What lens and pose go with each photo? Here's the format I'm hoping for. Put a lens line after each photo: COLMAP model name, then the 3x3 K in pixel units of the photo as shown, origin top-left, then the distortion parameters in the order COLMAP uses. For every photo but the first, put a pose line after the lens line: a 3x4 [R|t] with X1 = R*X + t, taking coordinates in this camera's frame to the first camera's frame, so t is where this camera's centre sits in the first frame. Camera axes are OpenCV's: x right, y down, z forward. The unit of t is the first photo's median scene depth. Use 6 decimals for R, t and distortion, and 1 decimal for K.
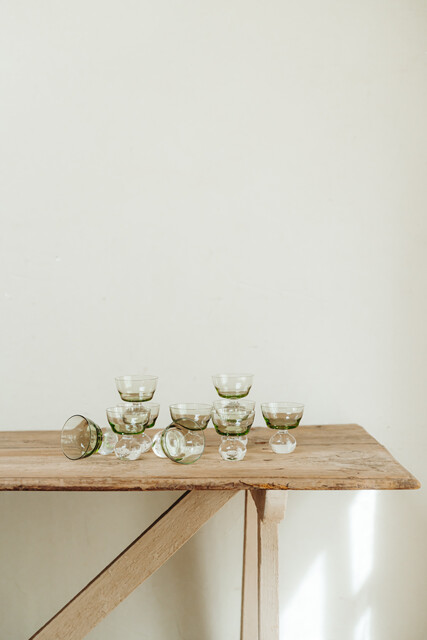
lens RADIAL K [[1313.2, 0, 211.6], [0, 1313.2, 321.3], [0, 0, 1]] dist [0.001293, 0.000000]
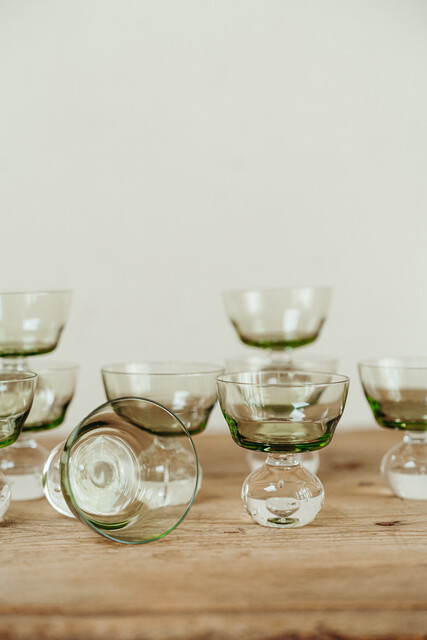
lens RADIAL K [[1121.4, 0, 219.9], [0, 1121.4, 316.7], [0, 0, 1]] dist [0.068977, 0.000000]
pose [[0.999928, -0.005424, -0.010739, 0.003343], [0.005055, 0.999405, -0.034116, 0.061659], [0.010918, 0.034059, 0.999360, 0.702111]]
